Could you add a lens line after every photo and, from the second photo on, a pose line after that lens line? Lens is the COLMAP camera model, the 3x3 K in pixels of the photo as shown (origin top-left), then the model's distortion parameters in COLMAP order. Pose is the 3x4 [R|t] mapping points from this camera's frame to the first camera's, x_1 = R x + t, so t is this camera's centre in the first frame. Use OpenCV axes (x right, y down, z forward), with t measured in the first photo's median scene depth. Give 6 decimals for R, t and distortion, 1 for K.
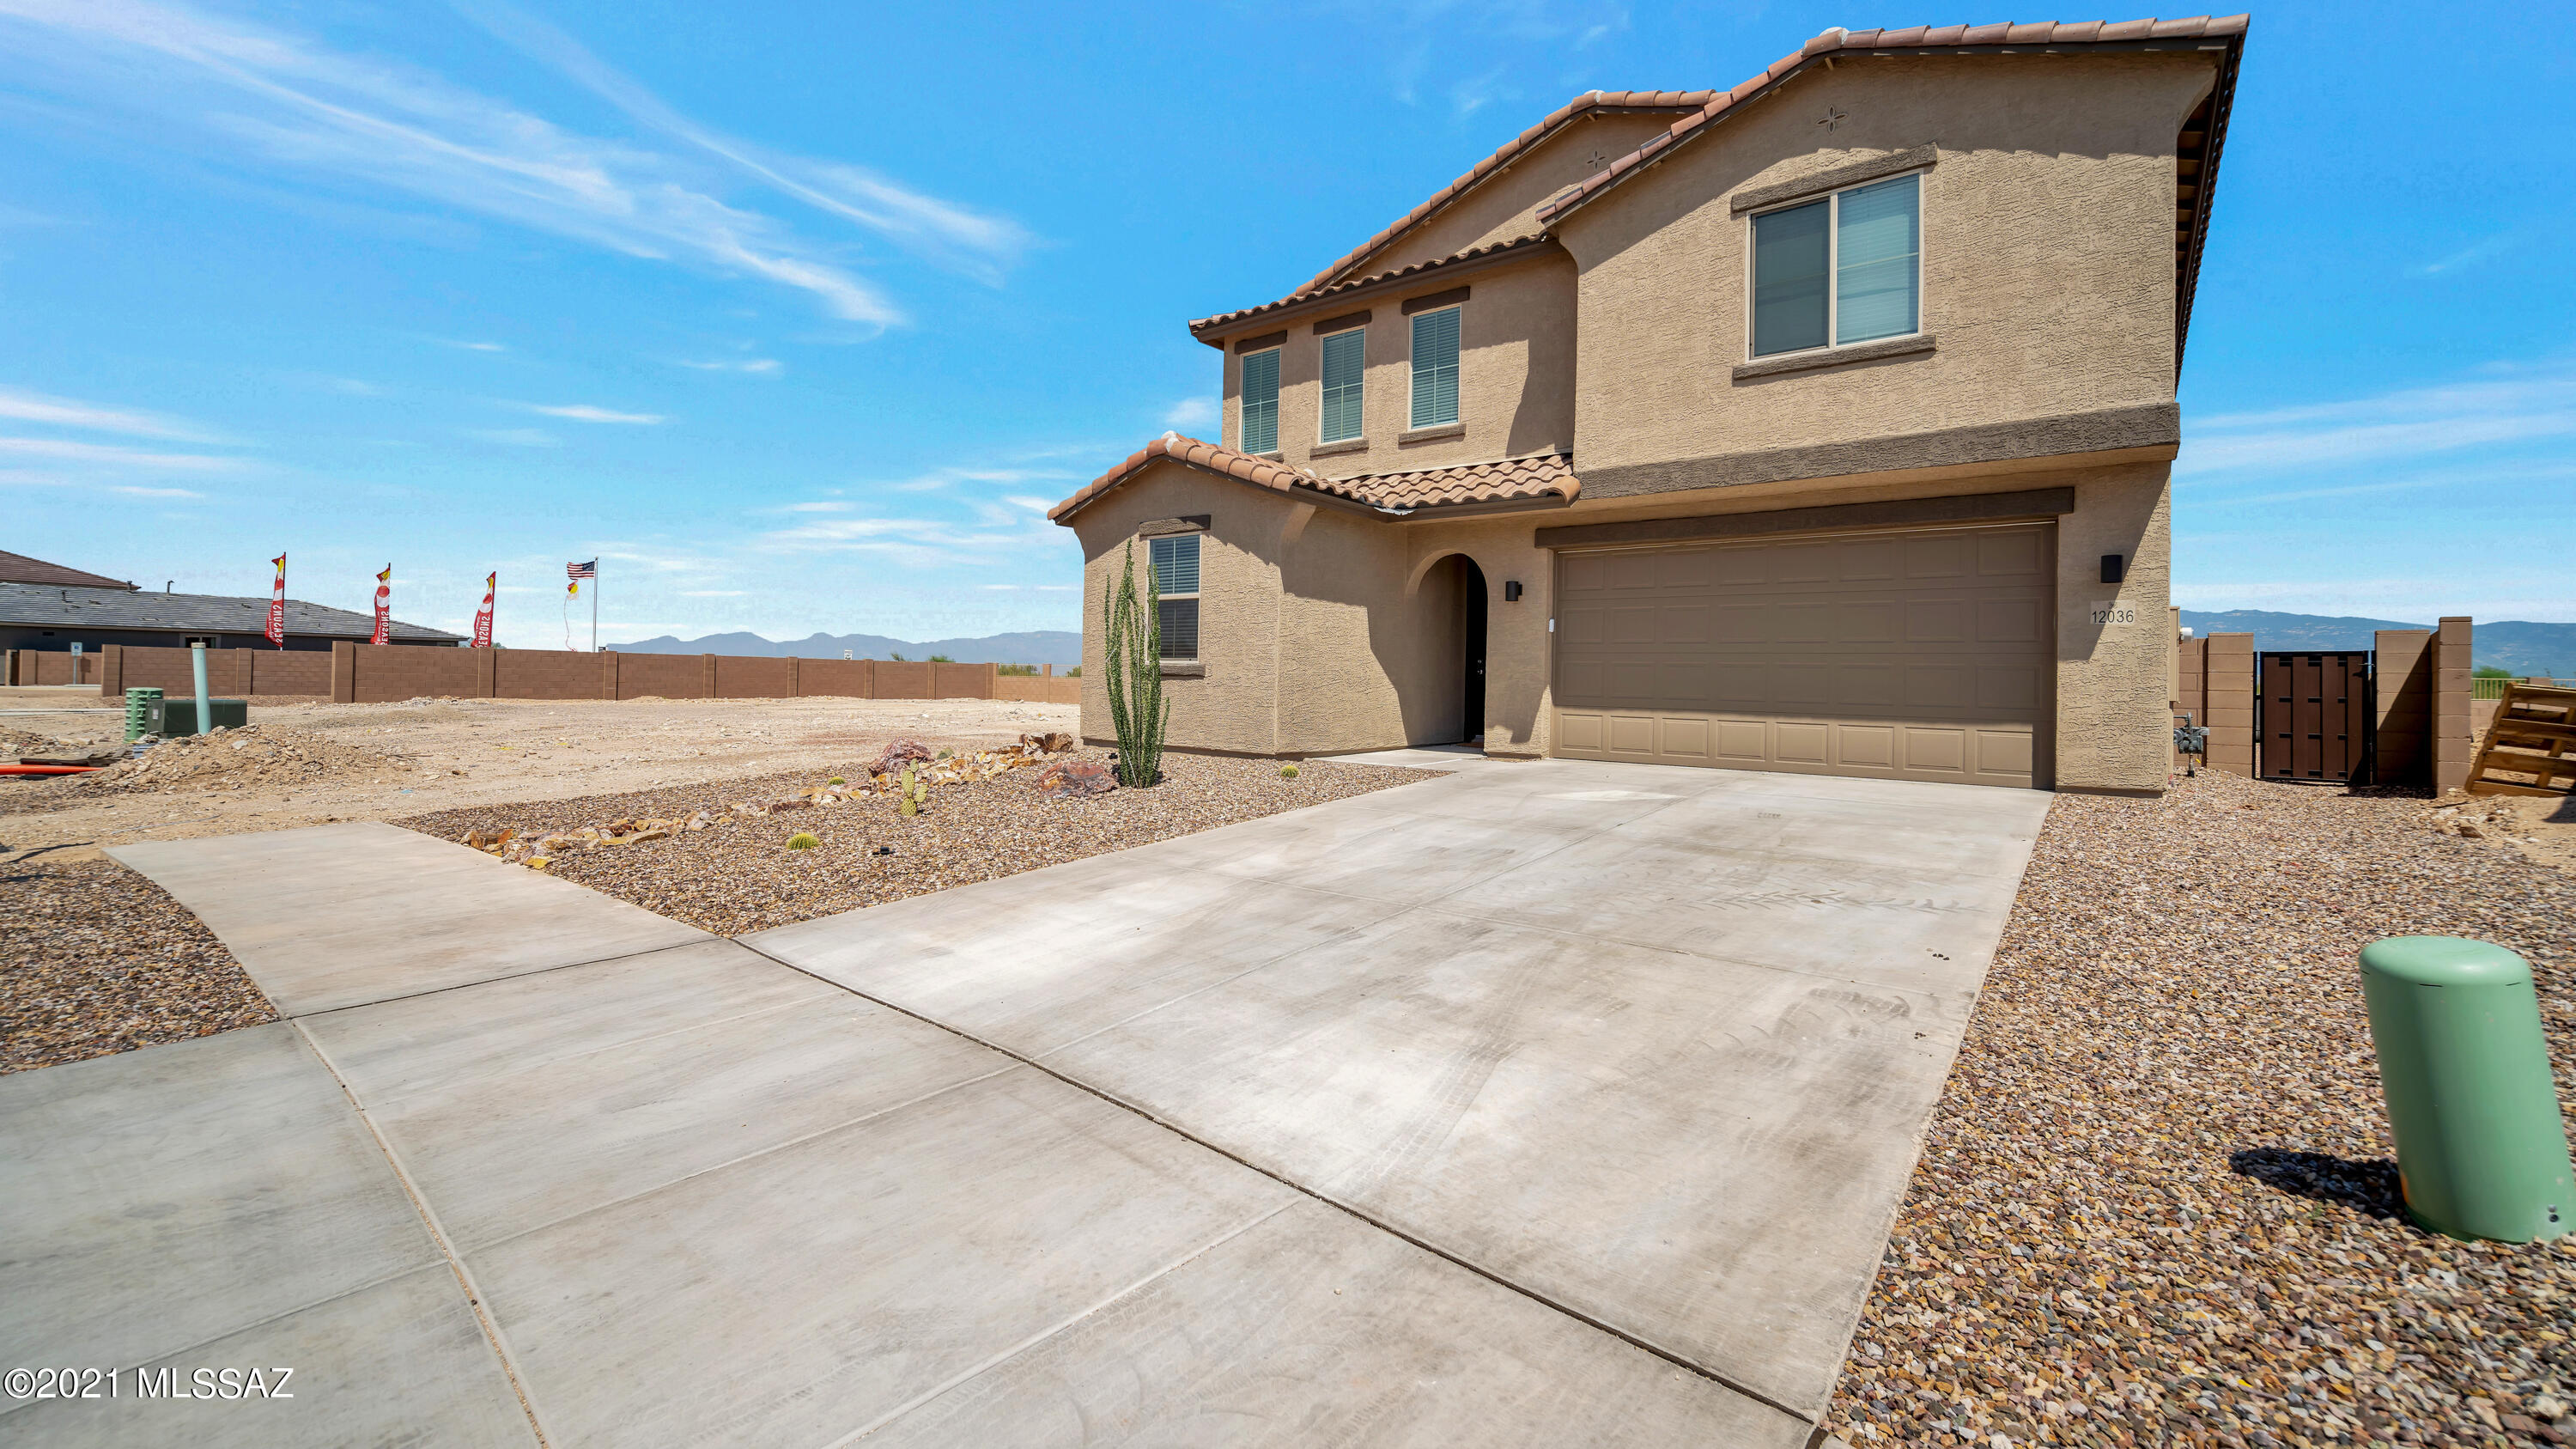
lens RADIAL K [[1026.3, 0, 1288.6], [0, 1026.3, 669.4], [0, 0, 1]] dist [0.000032, 0.000024]
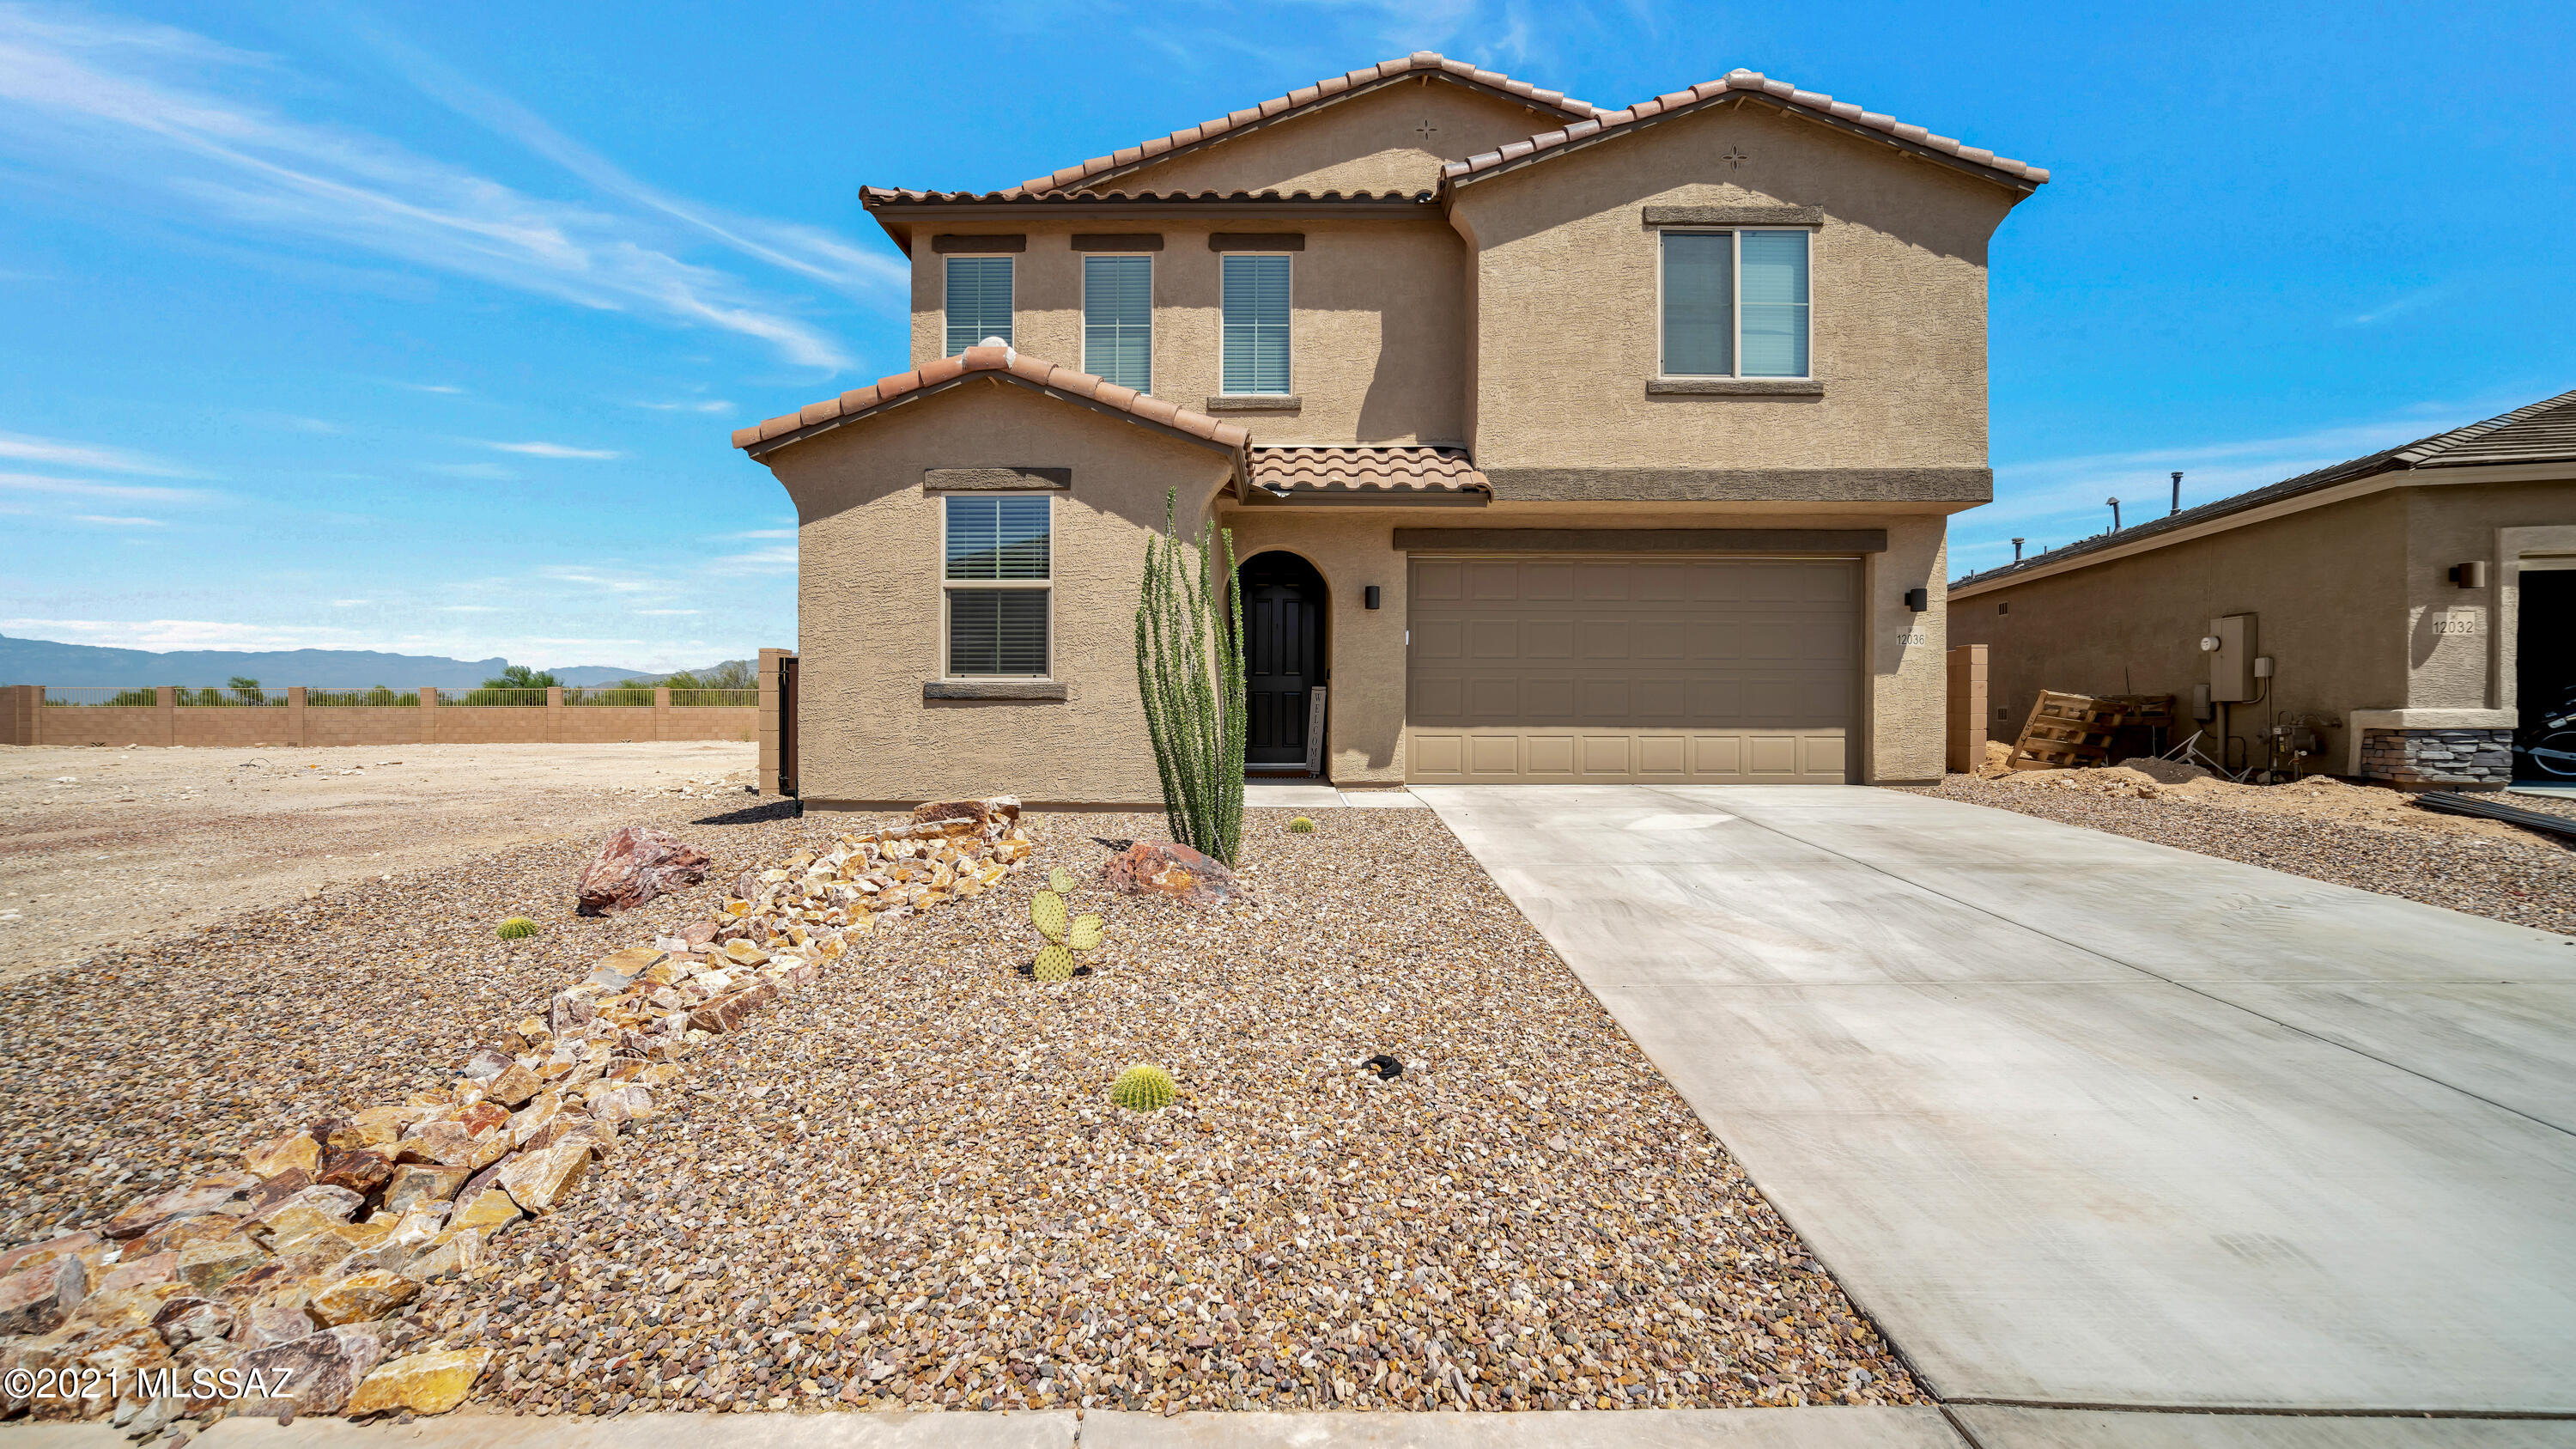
lens RADIAL K [[1028.8, 0, 1288.0], [0, 1028.8, 724.5], [0, 0, 1]] dist [-0.013625, -0.000024]
pose [[0.796067, -0.030924, 0.604418, -0.438241], [0.007275, 0.999111, 0.041536, -0.004947], [-0.605165, -0.028669, 0.795583, 0.393518]]
